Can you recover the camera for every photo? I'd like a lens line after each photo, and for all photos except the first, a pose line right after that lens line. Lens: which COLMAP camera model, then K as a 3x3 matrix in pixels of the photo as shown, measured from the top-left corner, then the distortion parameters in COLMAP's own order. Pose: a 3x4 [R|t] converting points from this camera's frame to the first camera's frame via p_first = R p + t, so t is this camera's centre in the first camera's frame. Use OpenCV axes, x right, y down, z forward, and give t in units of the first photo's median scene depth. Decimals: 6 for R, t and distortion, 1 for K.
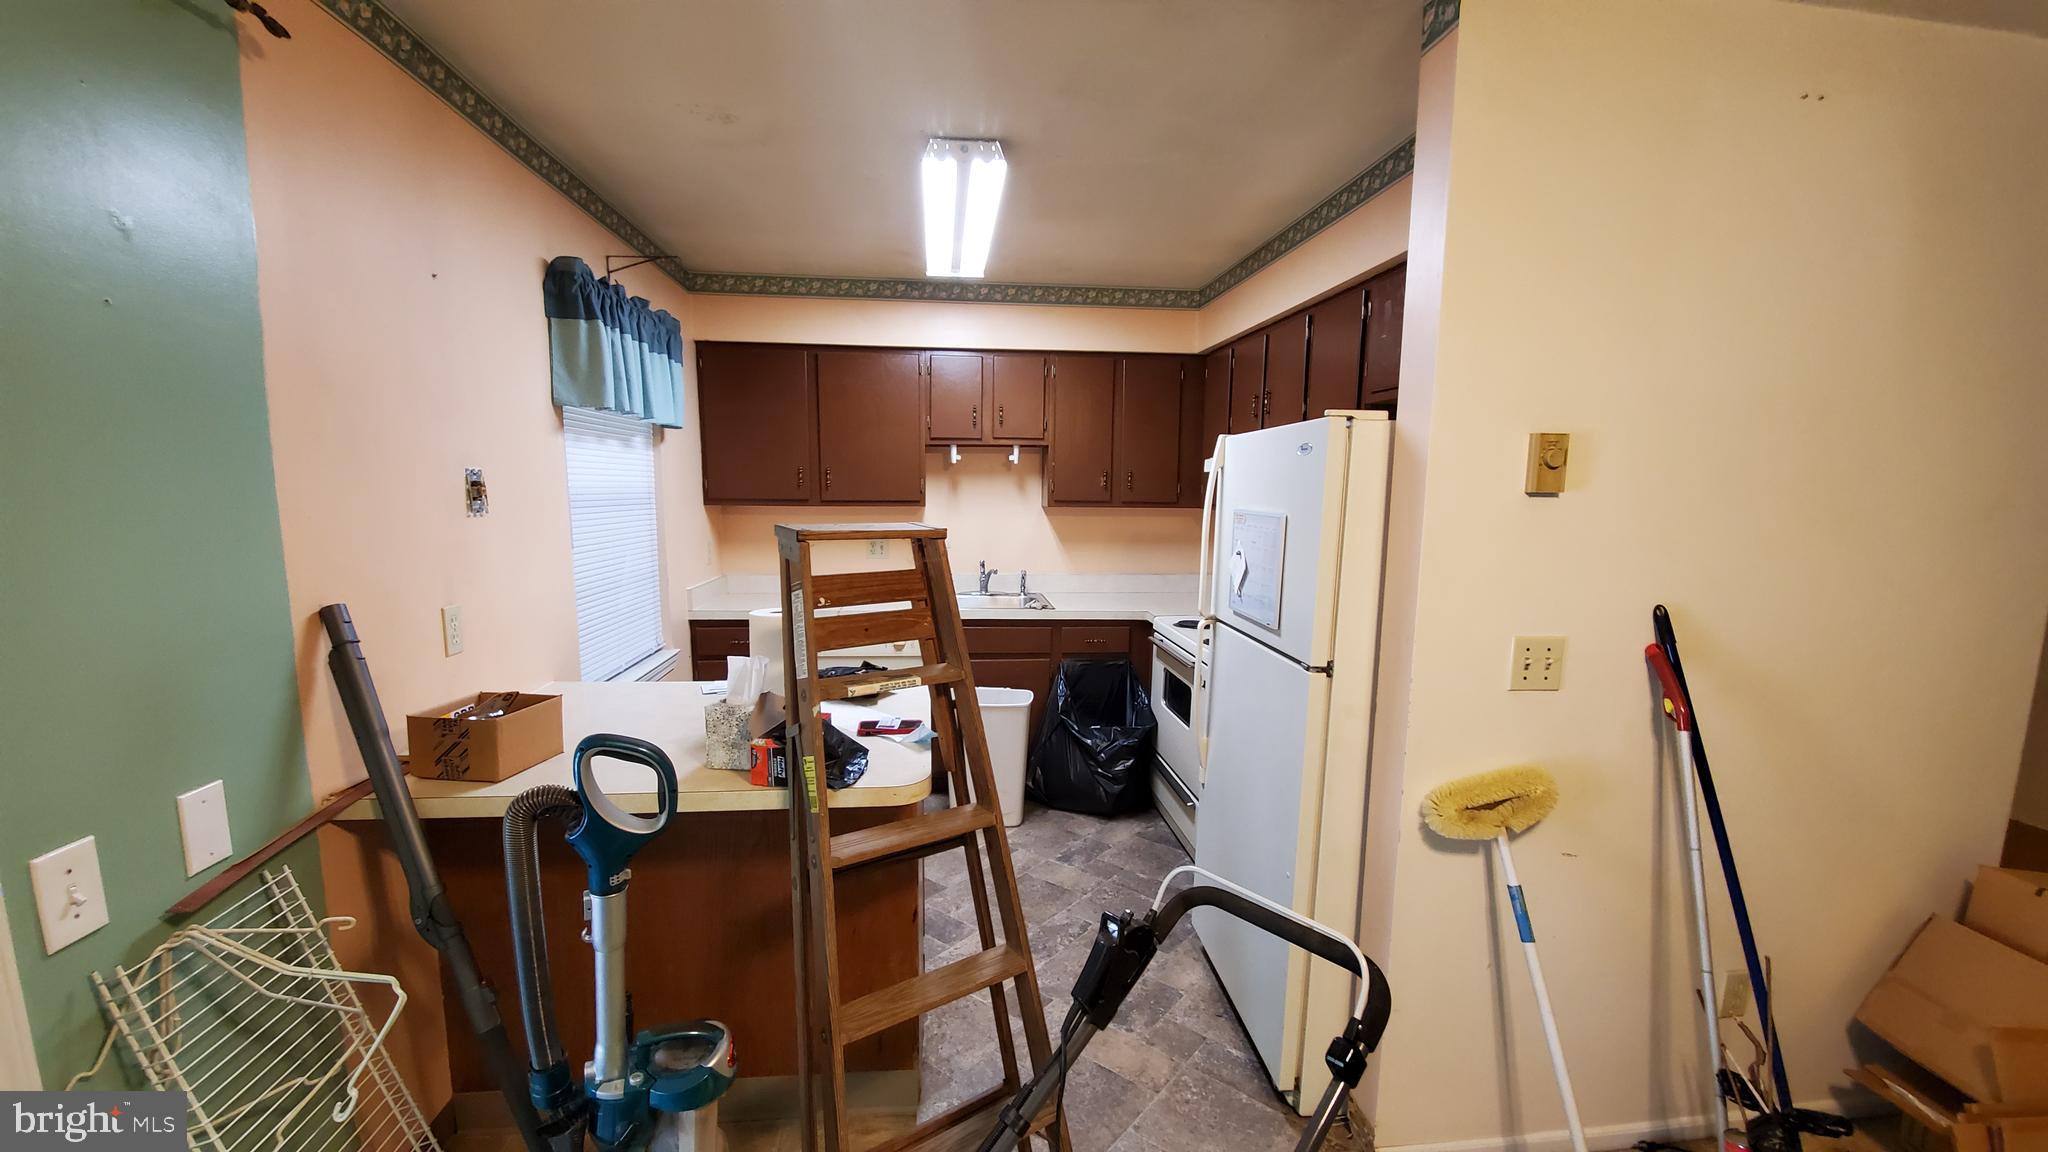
lens RADIAL K [[805.8, 0, 1030.0], [0, 805.8, 600.7], [0, 0, 1]] dist [0.010549, -0.000055]
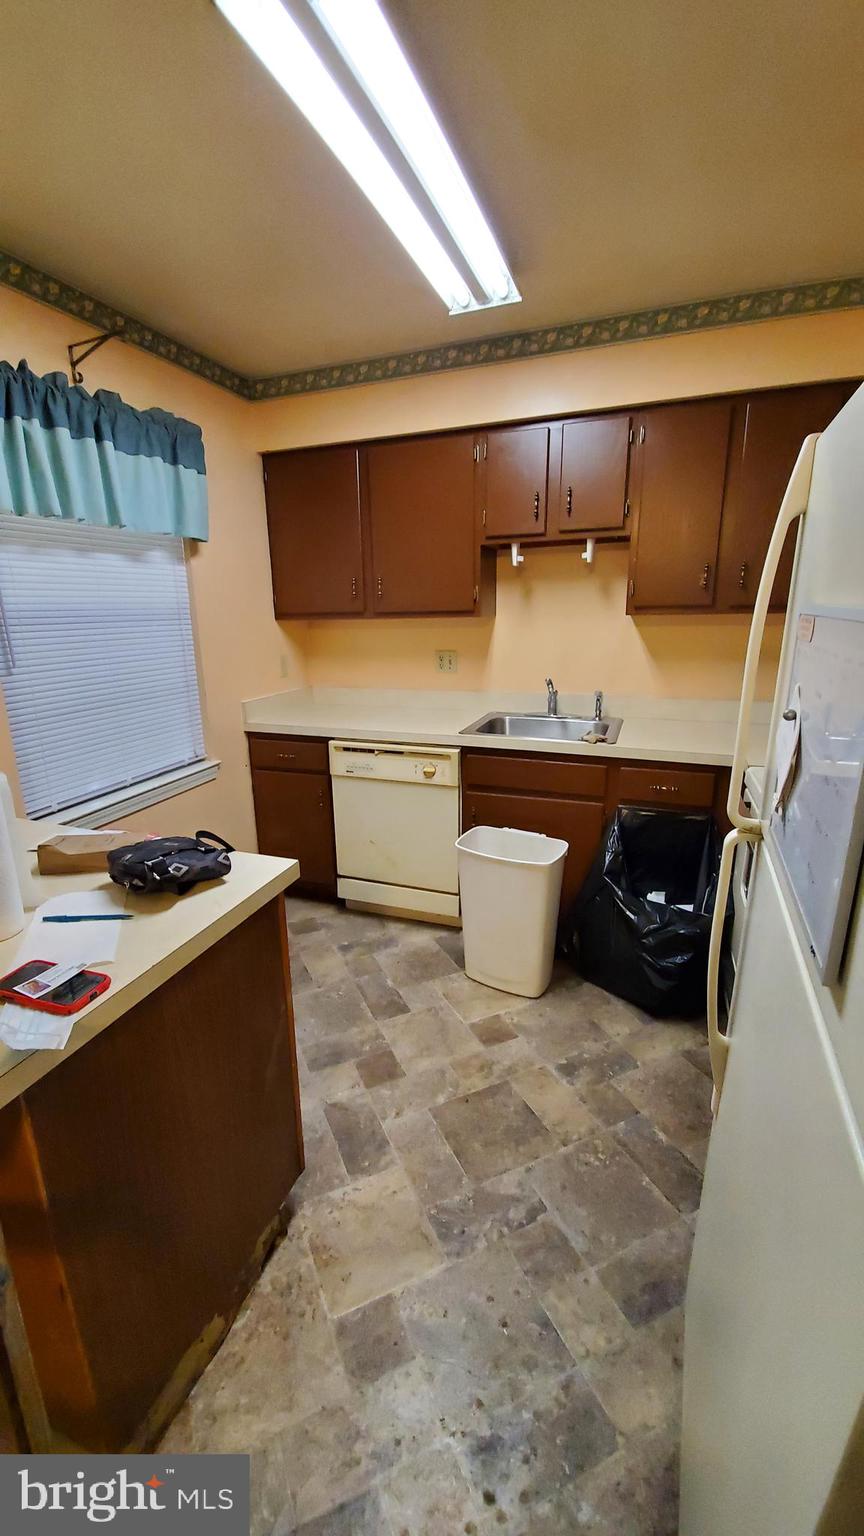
lens RADIAL K [[604.3, 0, 428.2], [0, 604.3, 760.1], [0, 0, 1]] dist [0.010549, -0.000055]
pose [[0.890837, 0.086401, -0.446031, 0.141107], [-0.036722, 0.992232, 0.118861, -0.039884], [0.452836, -0.089507, 0.887090, 0.388459]]
